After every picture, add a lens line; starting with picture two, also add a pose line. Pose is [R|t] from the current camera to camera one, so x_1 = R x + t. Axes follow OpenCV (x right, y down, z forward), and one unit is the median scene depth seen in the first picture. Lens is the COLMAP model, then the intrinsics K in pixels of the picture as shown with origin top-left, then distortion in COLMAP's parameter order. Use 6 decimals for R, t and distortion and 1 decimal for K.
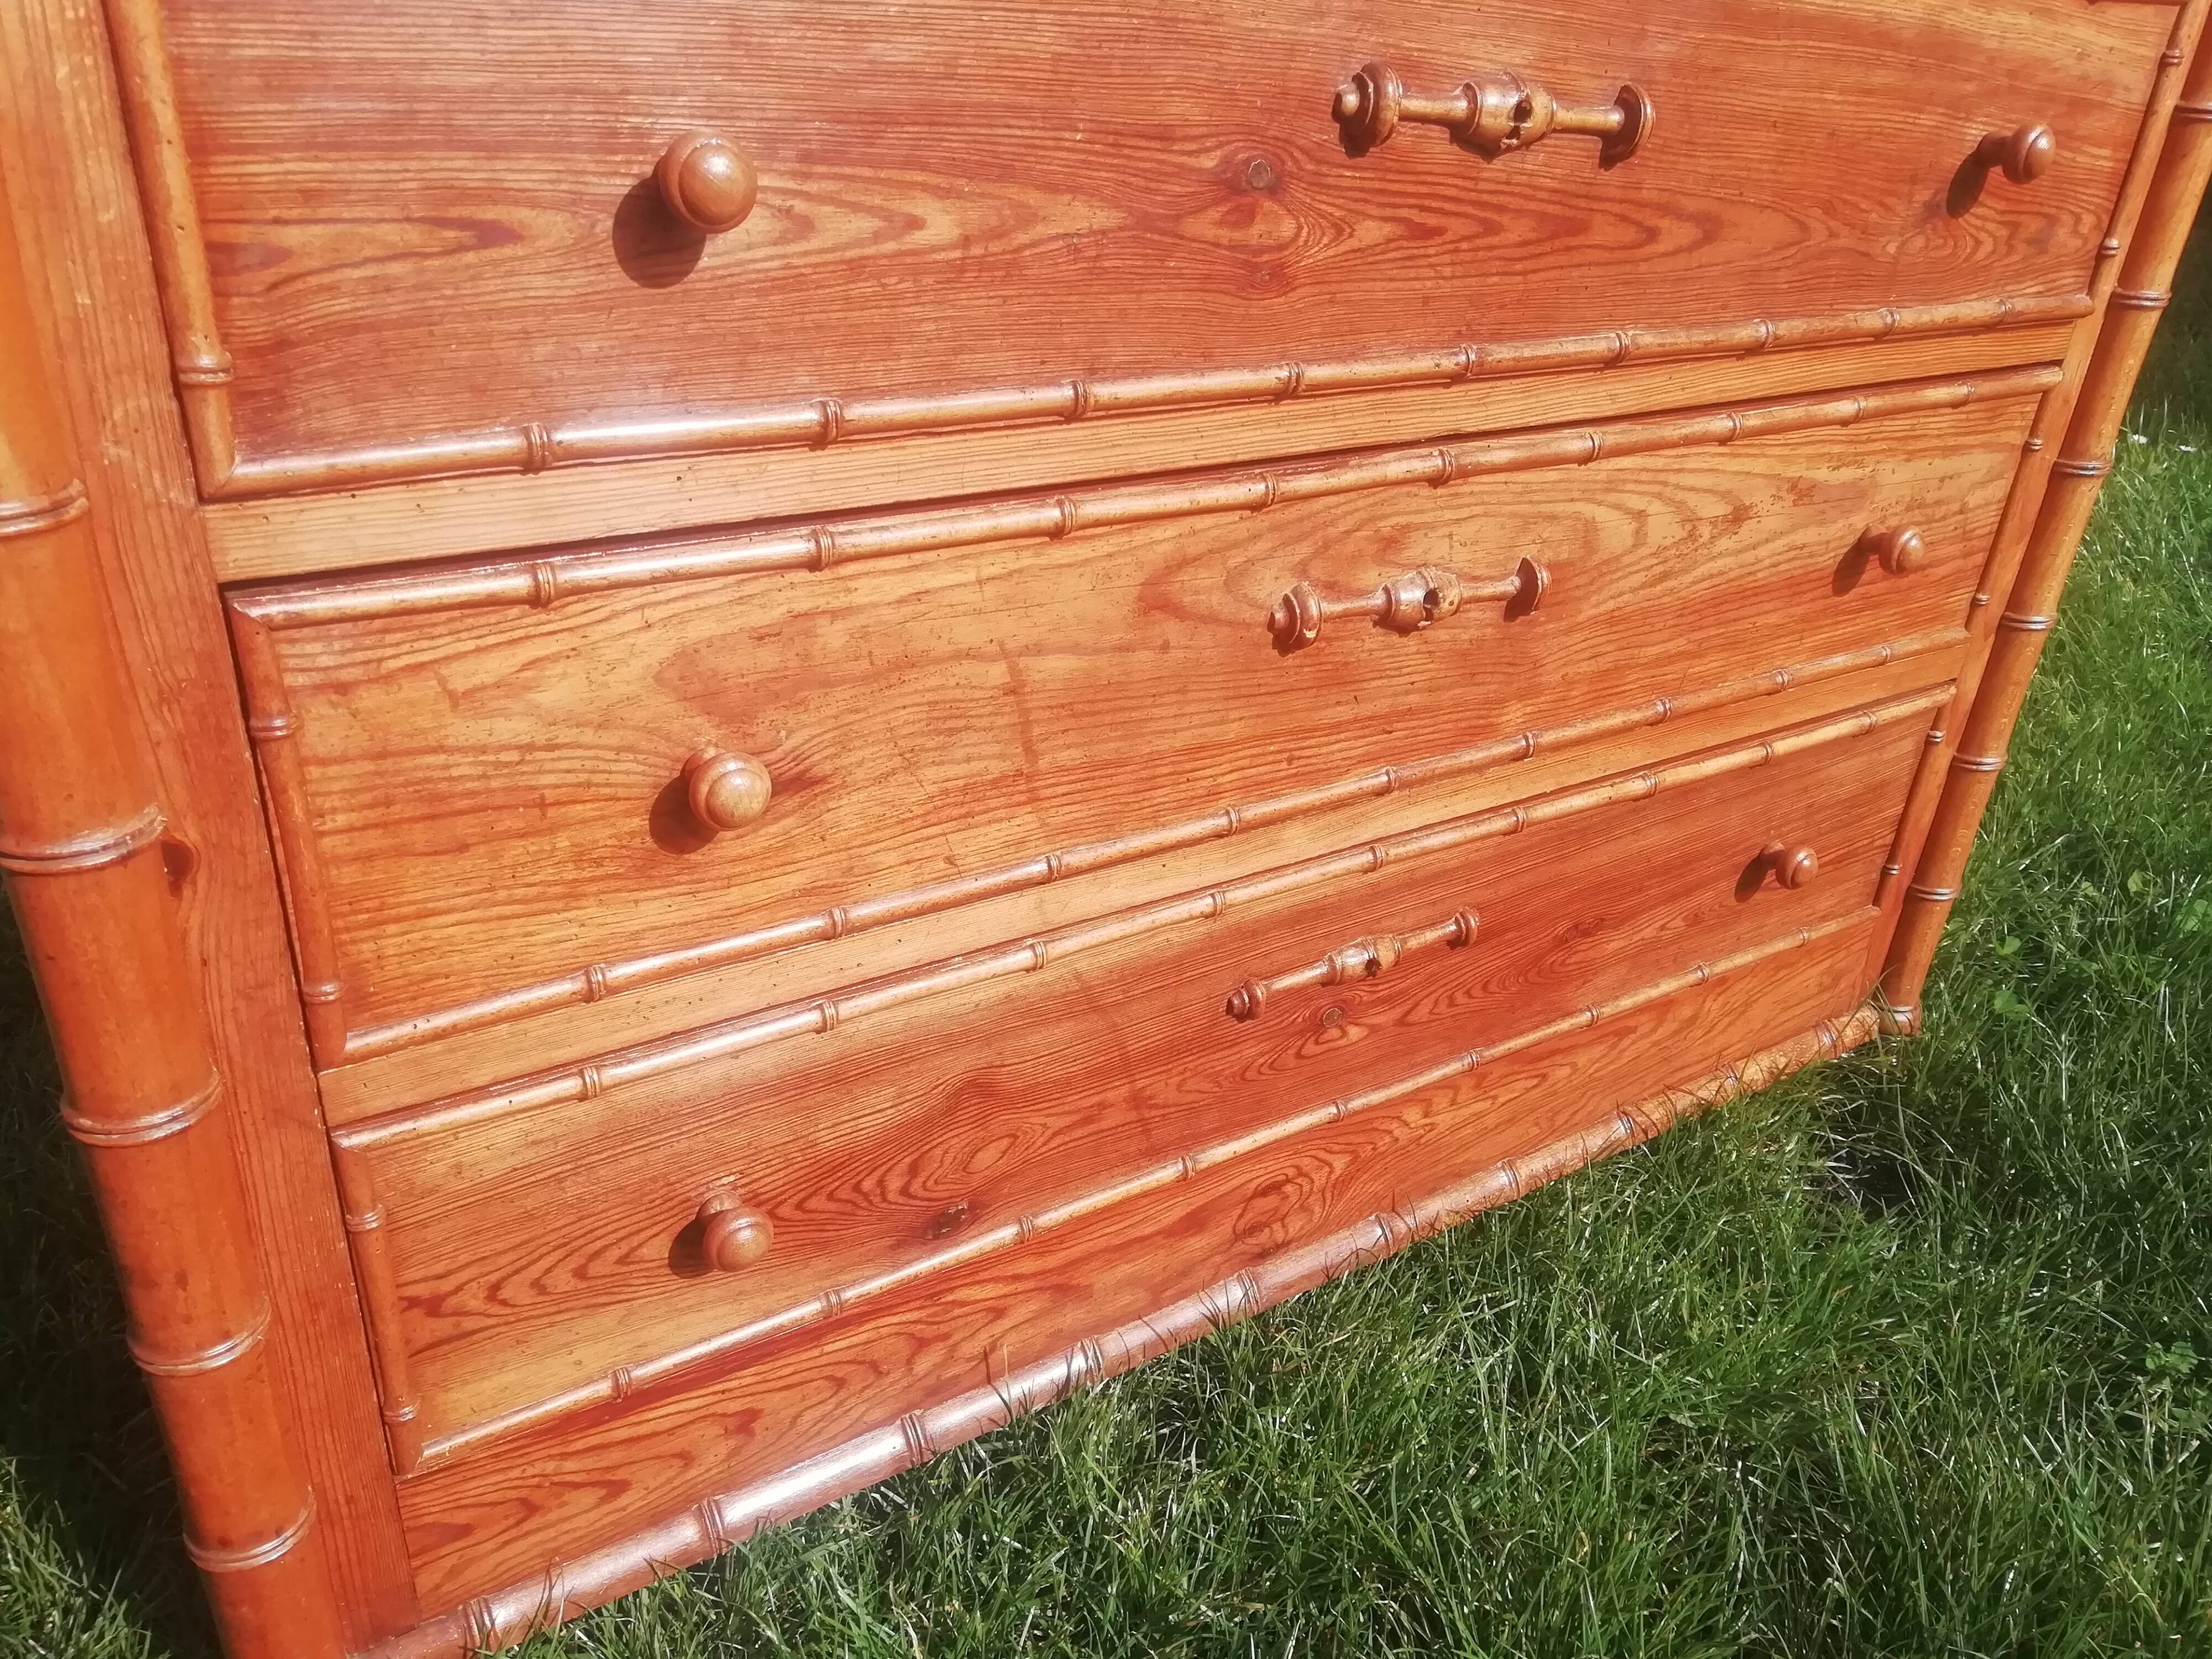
lens RADIAL K [[1684.0, 0, 1111.2], [0, 1684.0, 830.0], [0, 0, 1]] dist [0.029382, -0.030651]
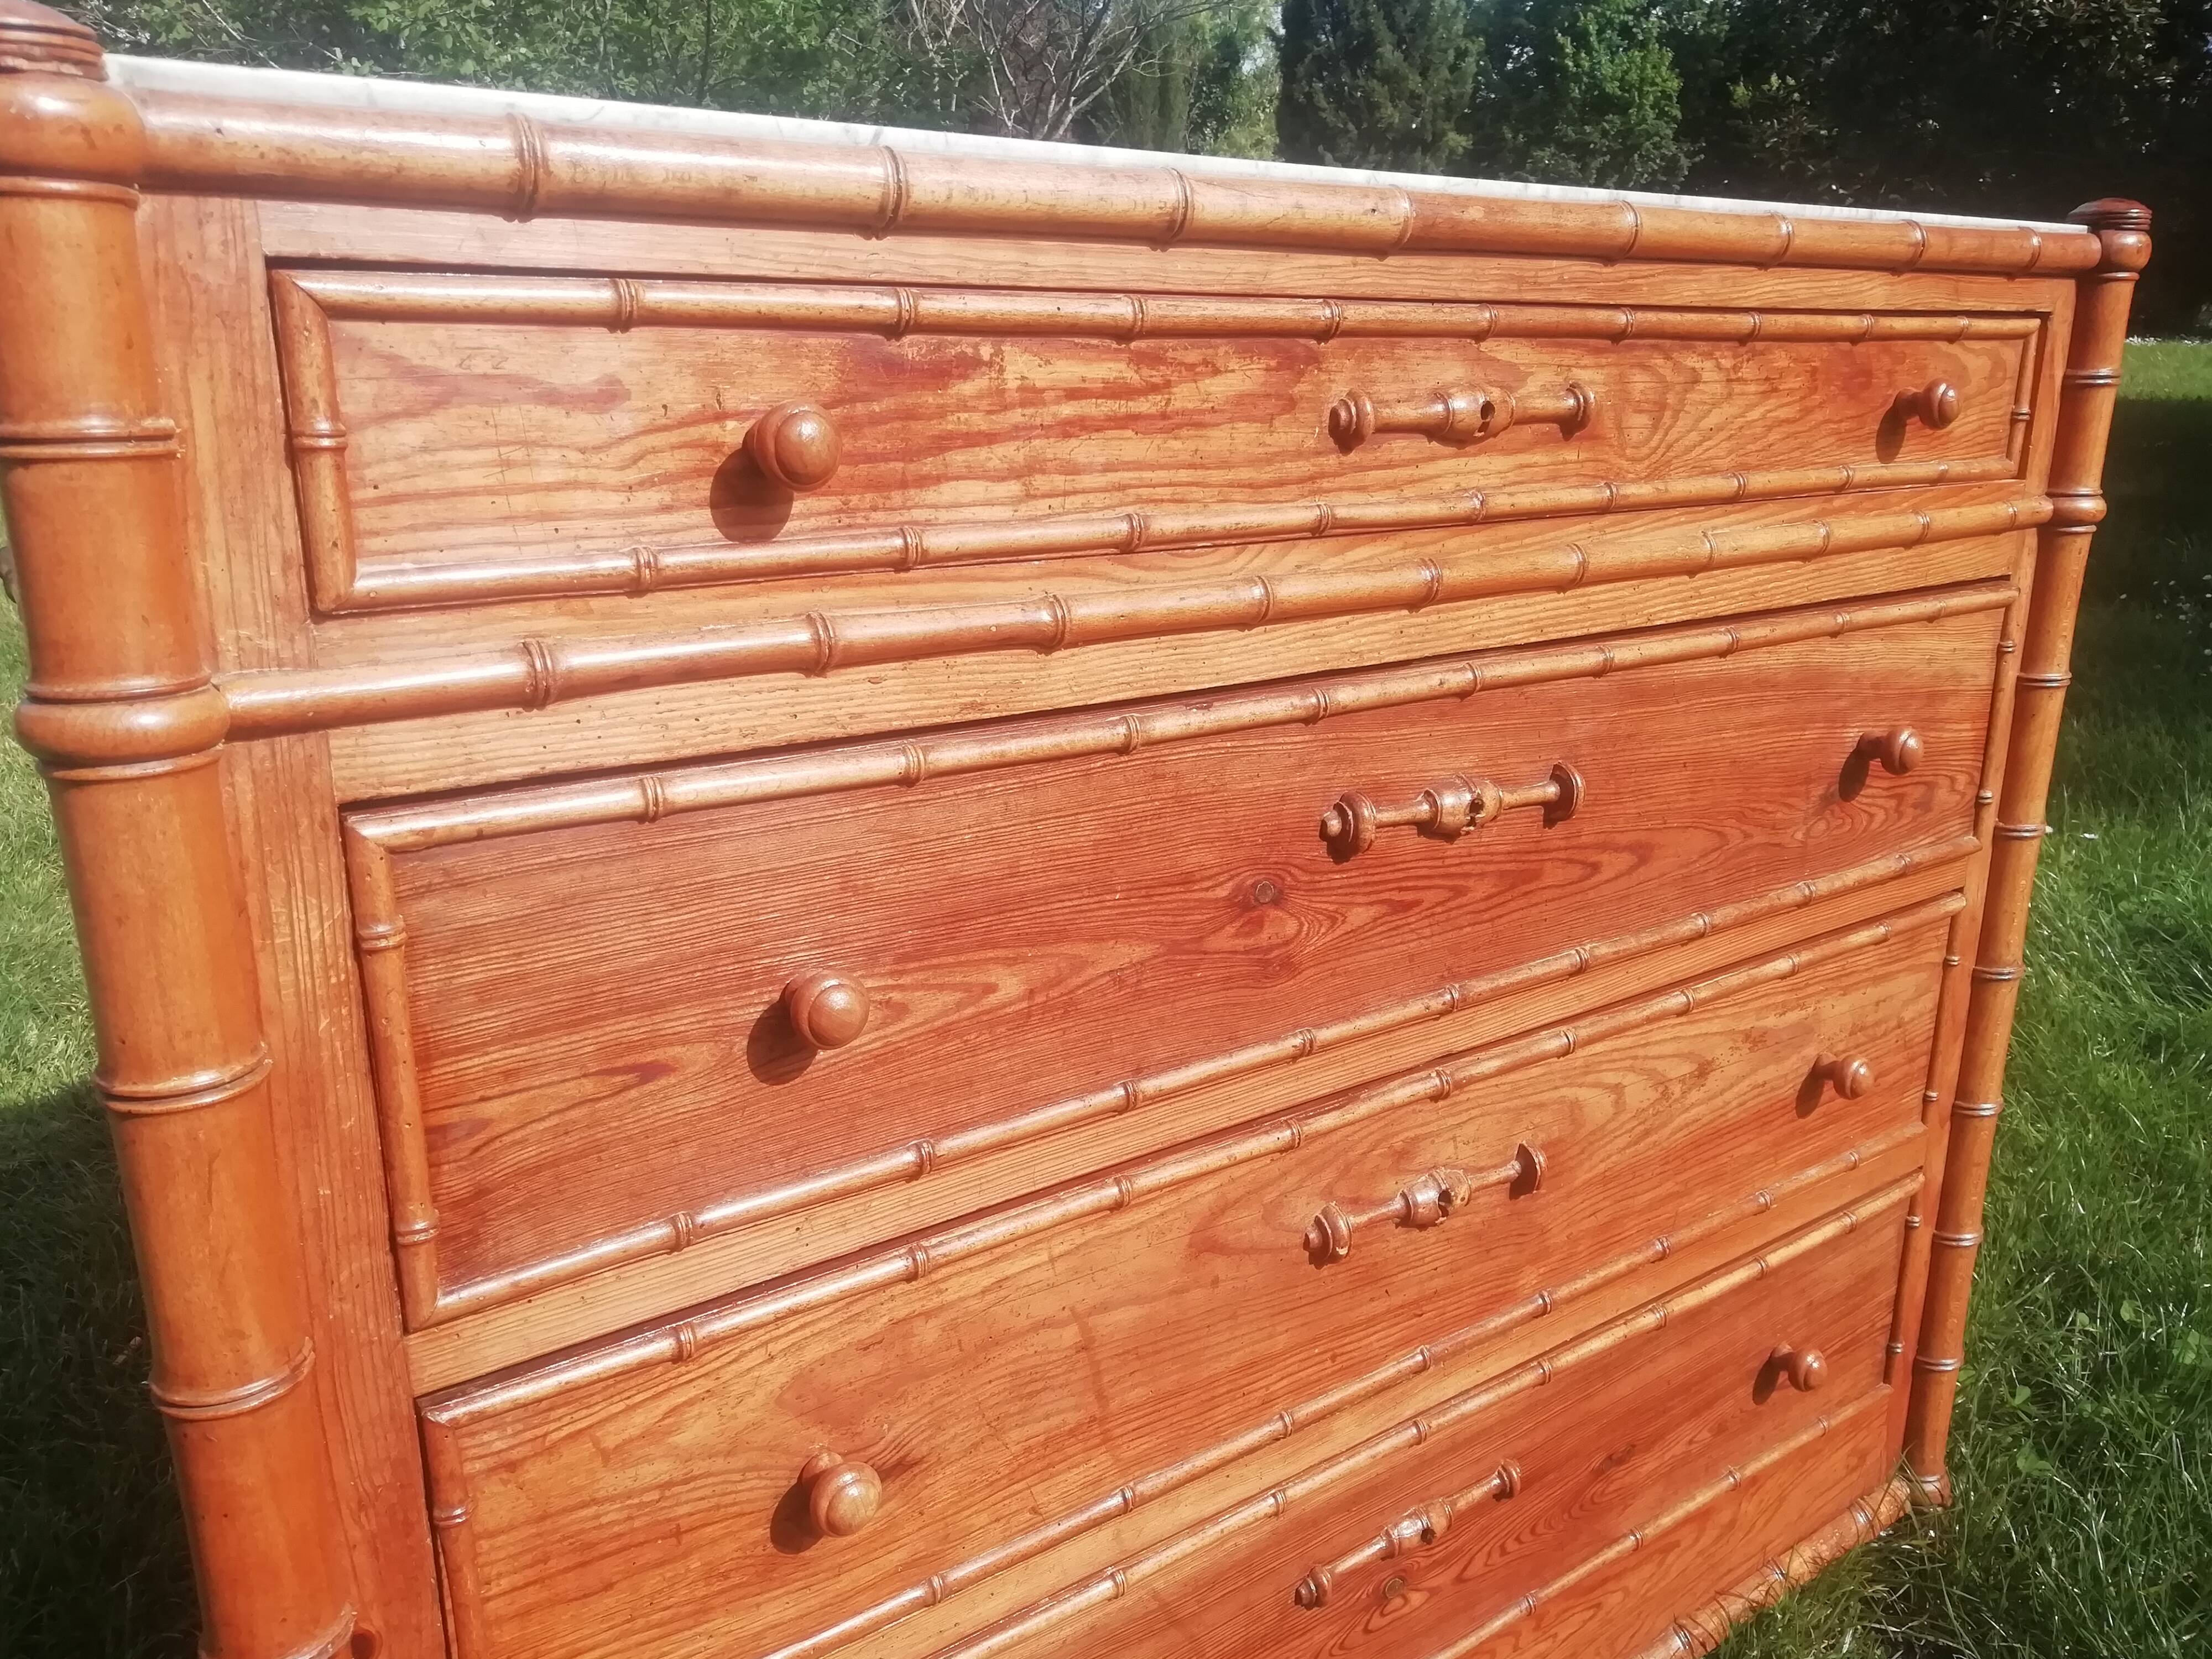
lens RADIAL K [[1684.0, 0, 1111.2], [0, 1684.0, 830.0], [0, 0, 1]] dist [0.029382, -0.030651]
pose [[0.996747, -0.075772, 0.027450, -0.041775], [0.079906, 0.973484, -0.214343, -0.159189], [-0.010481, 0.215839, 0.976373, -0.135560]]
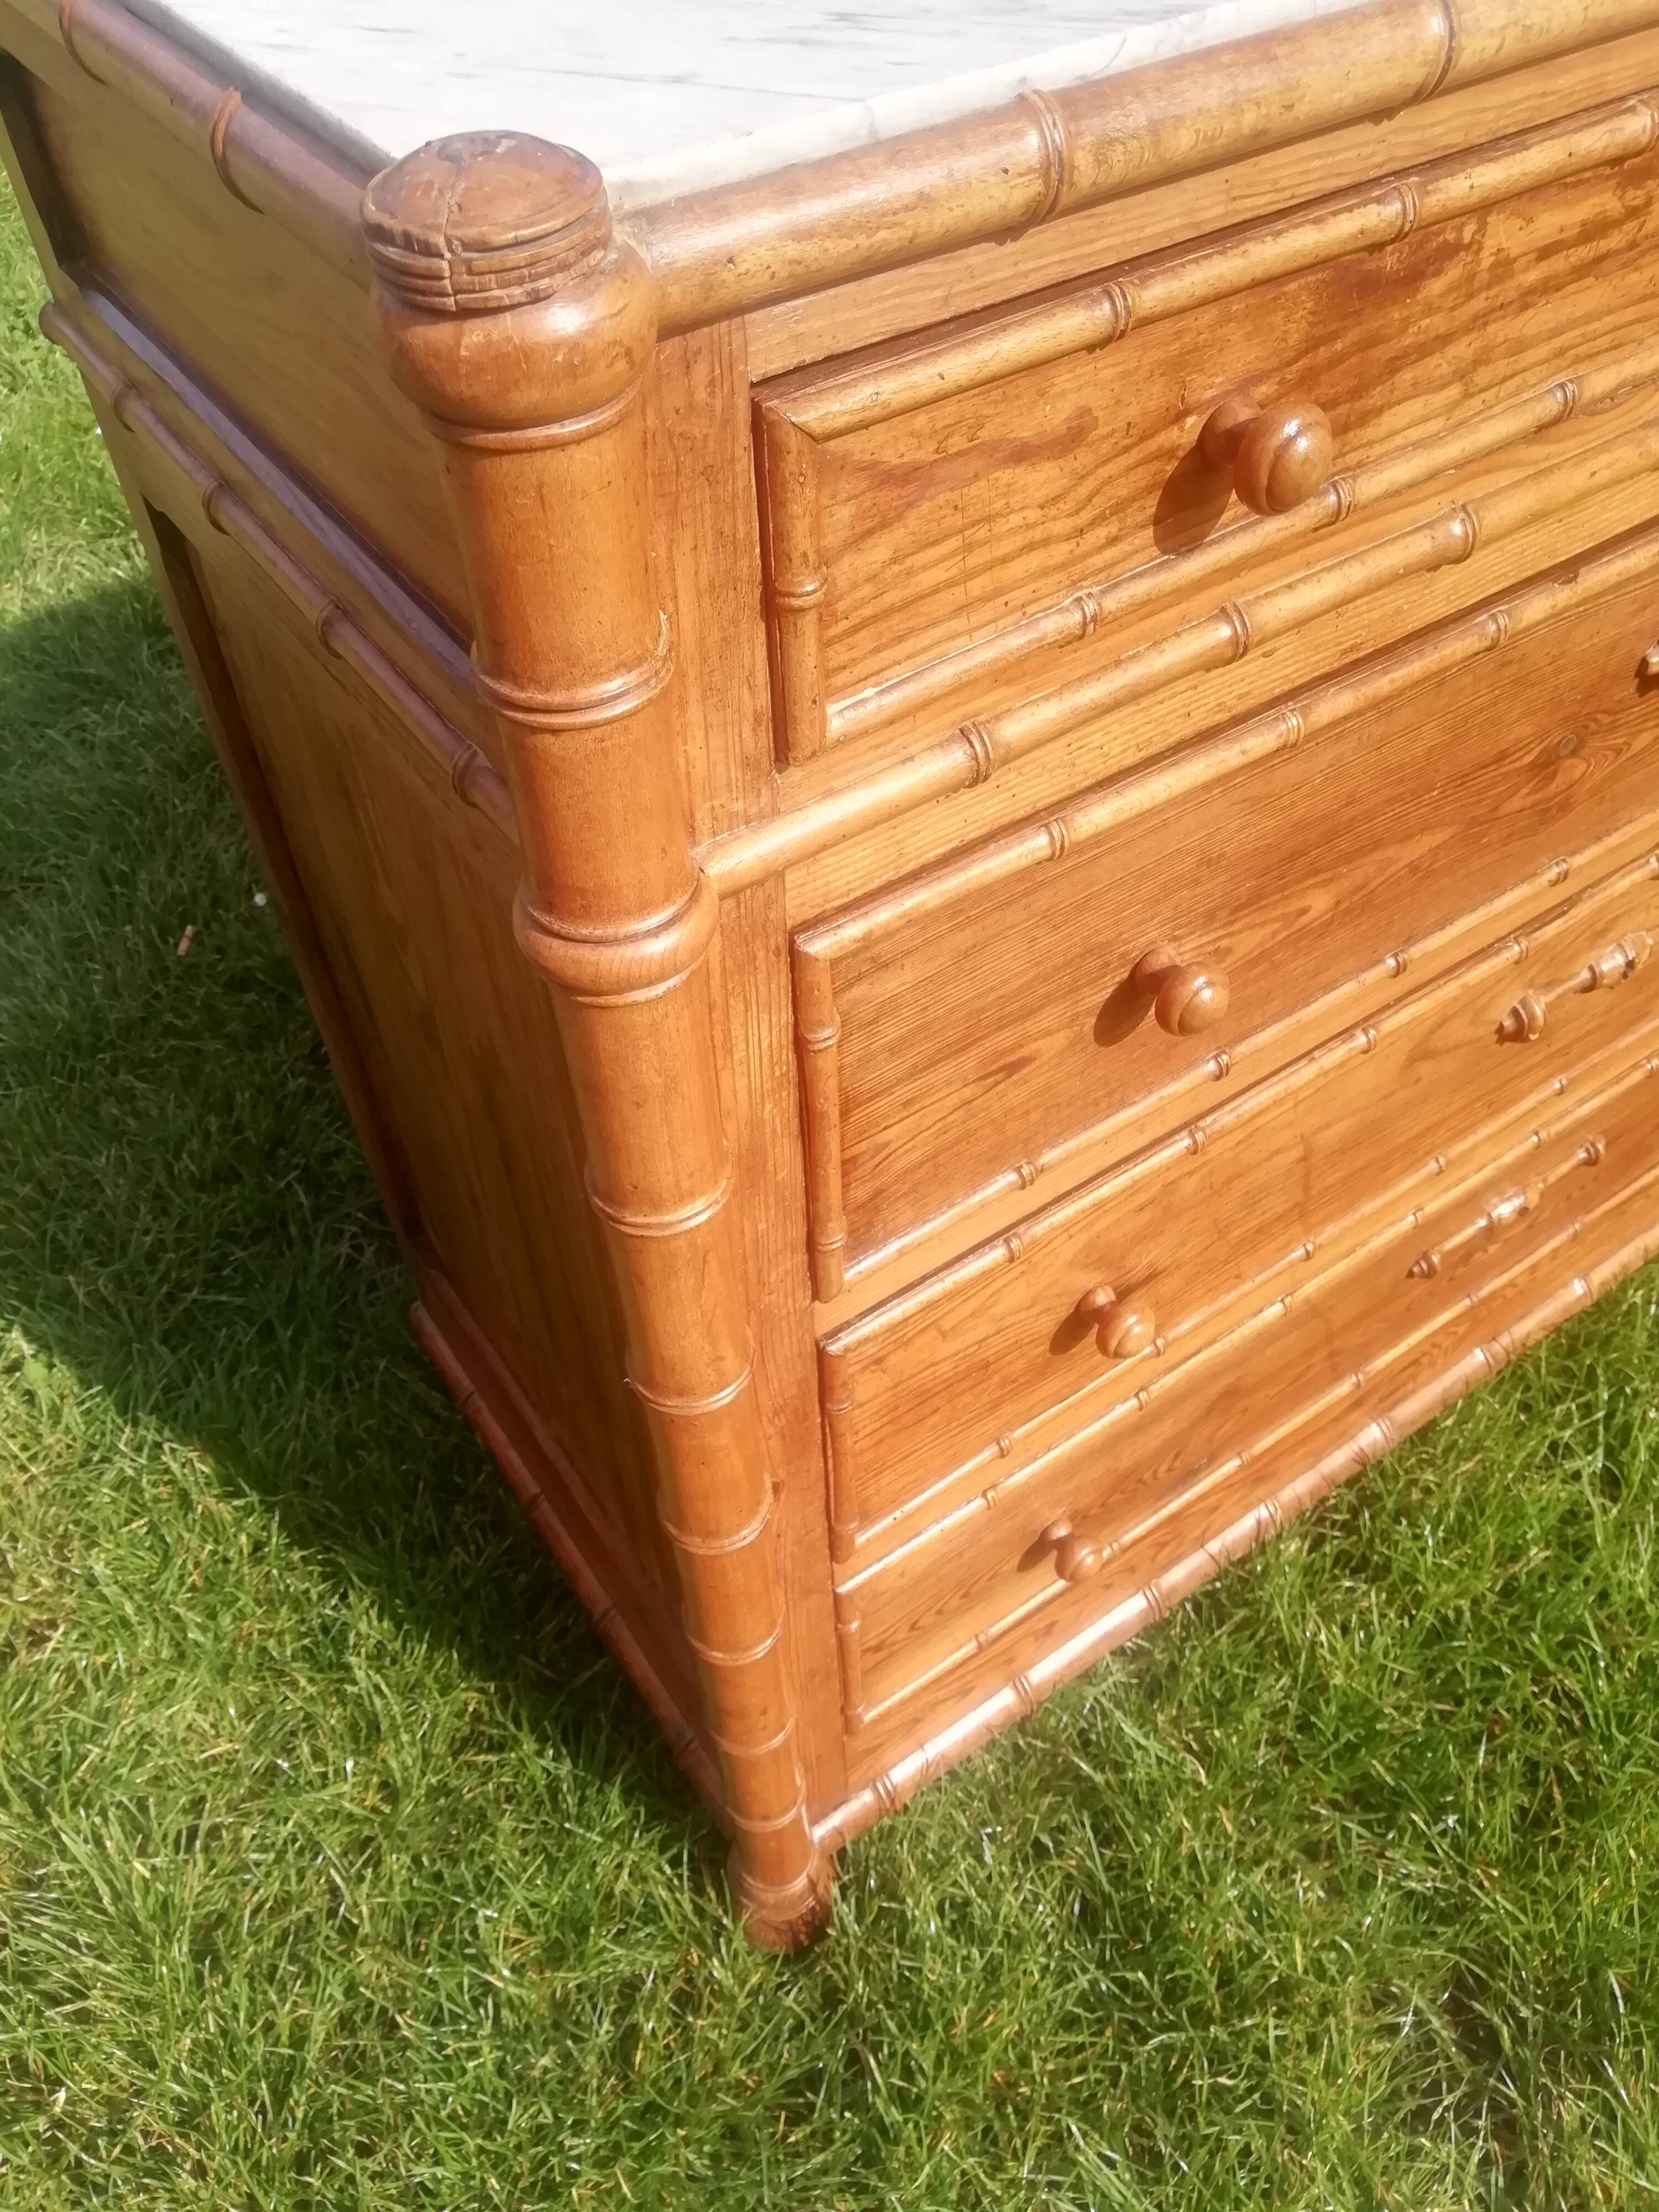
lens RADIAL K [[1684.0, 0, 821.1], [0, 1684.0, 1091.9], [0, 0, 1]] dist [0.029382, -0.030651]
pose [[0.994771, -0.084775, -0.056959, -0.293974], [0.098815, 0.939882, 0.326891, -0.496102], [0.025822, -0.330810, 0.943344, -0.090761]]
